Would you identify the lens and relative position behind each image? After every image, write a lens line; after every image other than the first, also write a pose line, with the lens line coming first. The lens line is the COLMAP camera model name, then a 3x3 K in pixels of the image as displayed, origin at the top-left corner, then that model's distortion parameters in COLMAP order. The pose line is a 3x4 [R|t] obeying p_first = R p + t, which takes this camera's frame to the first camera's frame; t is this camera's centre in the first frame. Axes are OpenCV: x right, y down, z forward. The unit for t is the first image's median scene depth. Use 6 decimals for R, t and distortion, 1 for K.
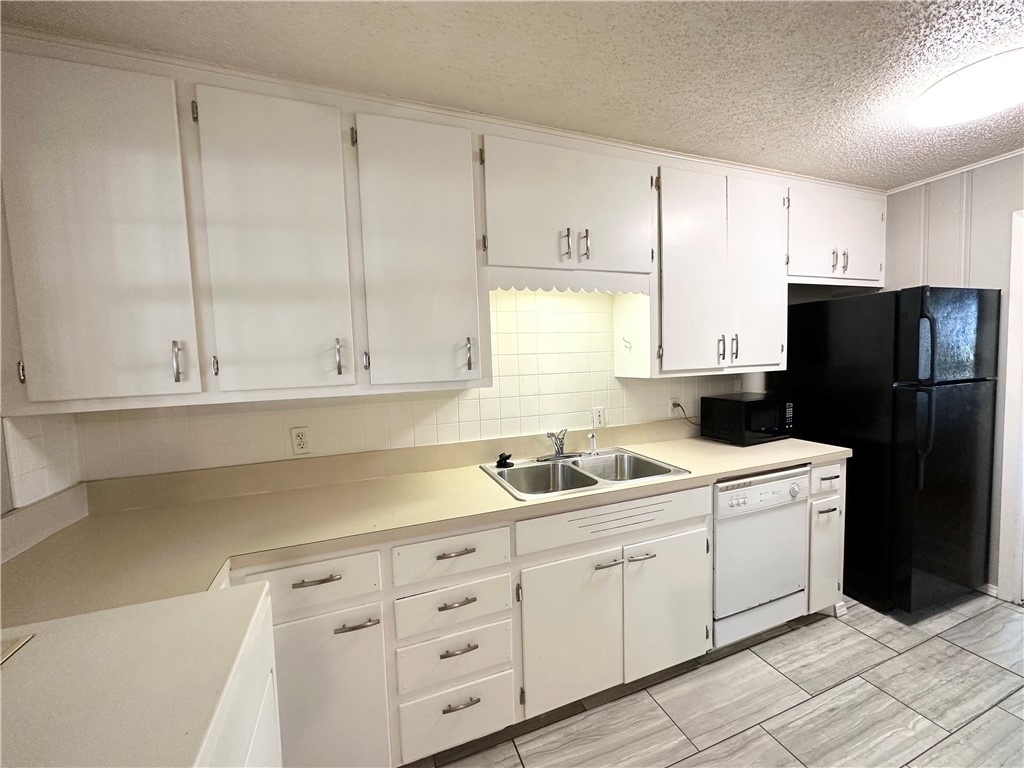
lens RADIAL K [[407.2, 0, 508.6], [0, 407.2, 382.5], [0, 0, 1]] dist [-0.001846, 0.000022]
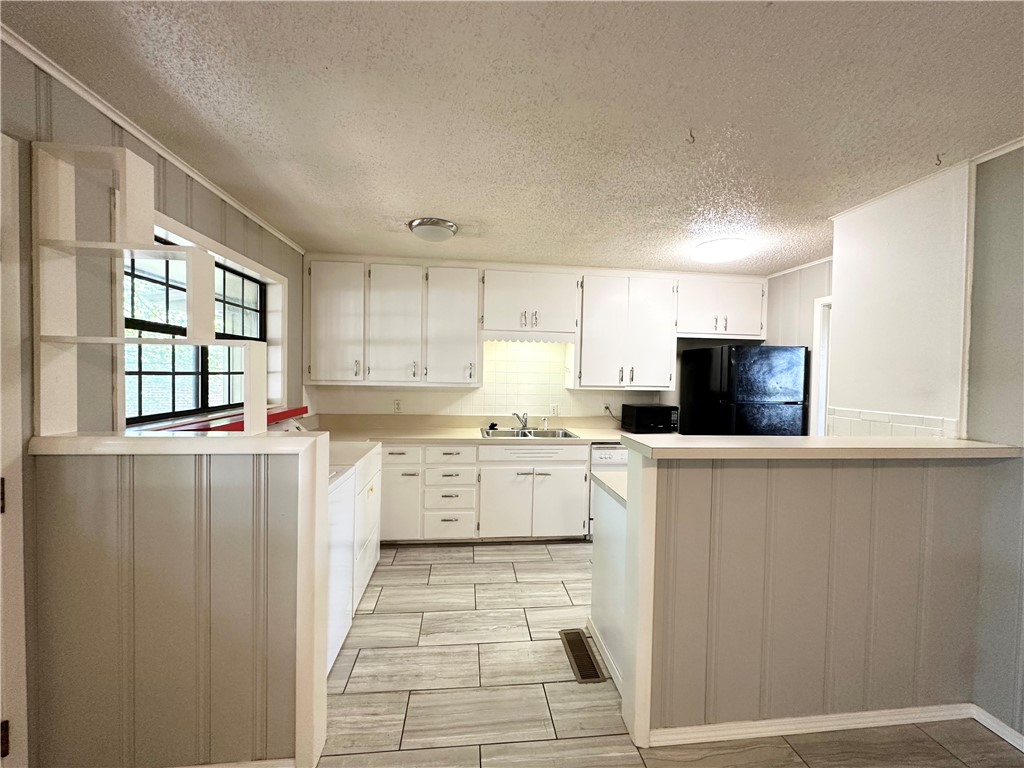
lens RADIAL K [[407.3, 0, 512.0], [0, 407.3, 384.0], [0, 0, 1]] dist [-0.001157, 0.000382]
pose [[0.967359, 0.057529, -0.246793, 0.647539], [-0.066905, 0.997315, -0.029769, 0.048900], [0.244418, 0.045309, 0.968611, -1.032027]]
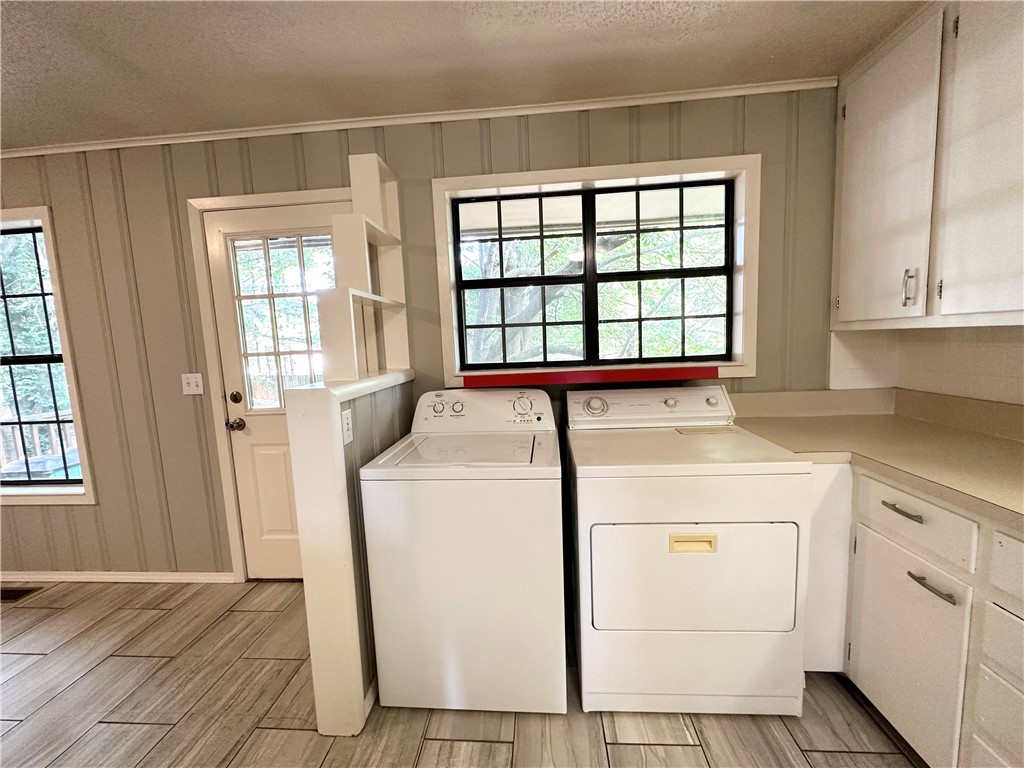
lens RADIAL K [[407.3, 0, 512.0], [0, 407.3, 384.0], [0, 0, 1]] dist [-0.001157, 0.000382]
pose [[-0.420931, 0.146425, -0.895197, 0.548956], [-0.005468, 0.986458, 0.163924, 0.025108], [0.907076, 0.073896, -0.414430, 0.393464]]
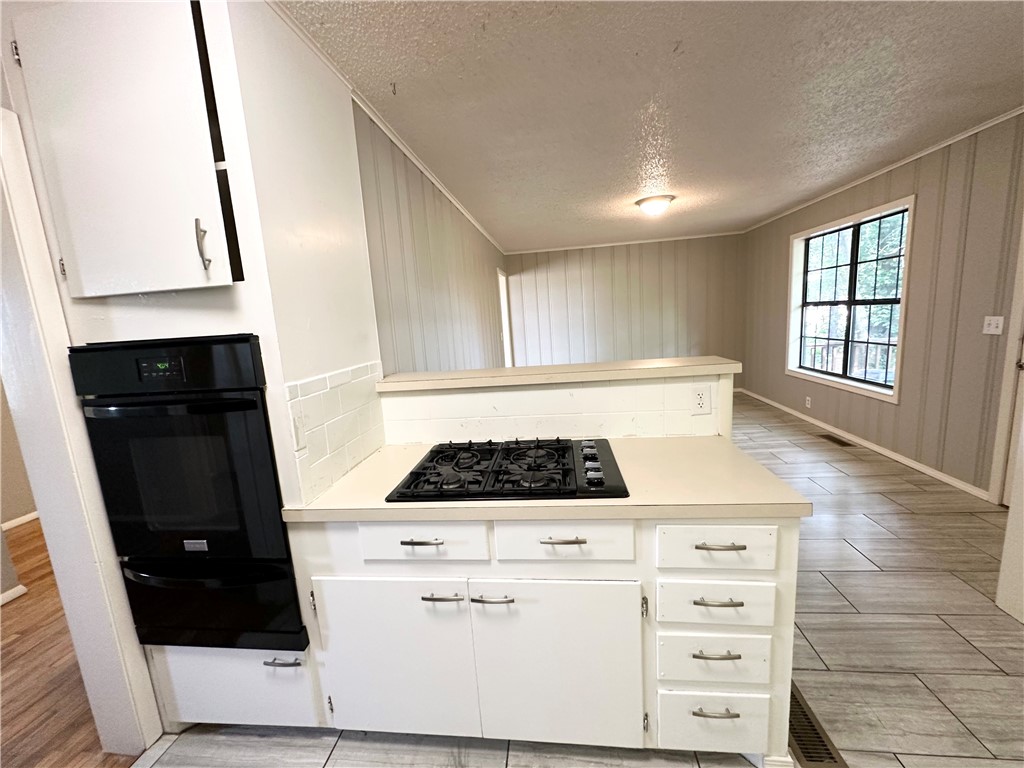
lens RADIAL K [[407.3, 0, 512.0], [0, 407.3, 384.0], [0, 0, 1]] dist [-0.001157, 0.000382]
pose [[-0.881035, 0.017419, 0.472730, 0.690162], [0.130067, 0.969726, 0.206676, -0.096555], [-0.454819, 0.243575, -0.856628, 1.129496]]
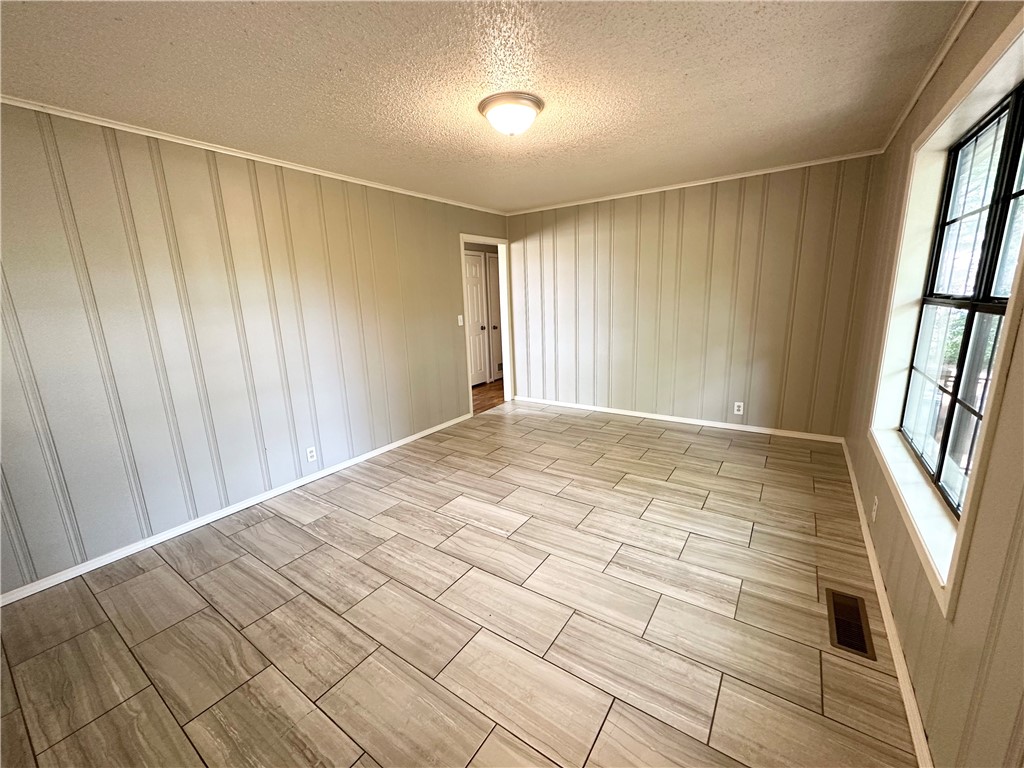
lens RADIAL K [[410.0, 0, 509.0], [0, 410.0, 379.3], [0, 0, 1]] dist [0.000457, 0.000124]
pose [[-0.560783, -0.115929, 0.819806, -0.148134], [0.108300, 0.971371, 0.211444, 0.049781], [-0.820849, 0.207360, -0.532174, -0.558600]]
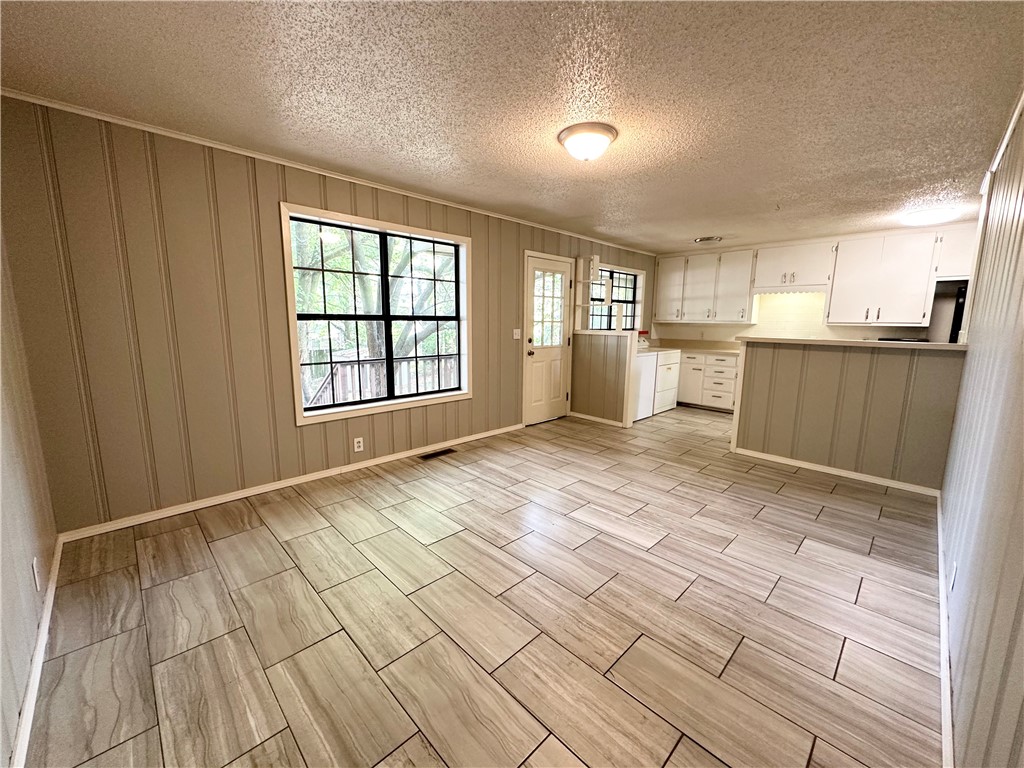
lens RADIAL K [[407.3, 0, 512.0], [0, 407.3, 384.0], [0, 0, 1]] dist [-0.001157, 0.000382]
pose [[0.399084, 0.179040, -0.899265, 2.405483], [-0.085116, 0.983750, 0.158086, 0.145244], [0.912955, 0.013452, 0.407838, -2.288027]]
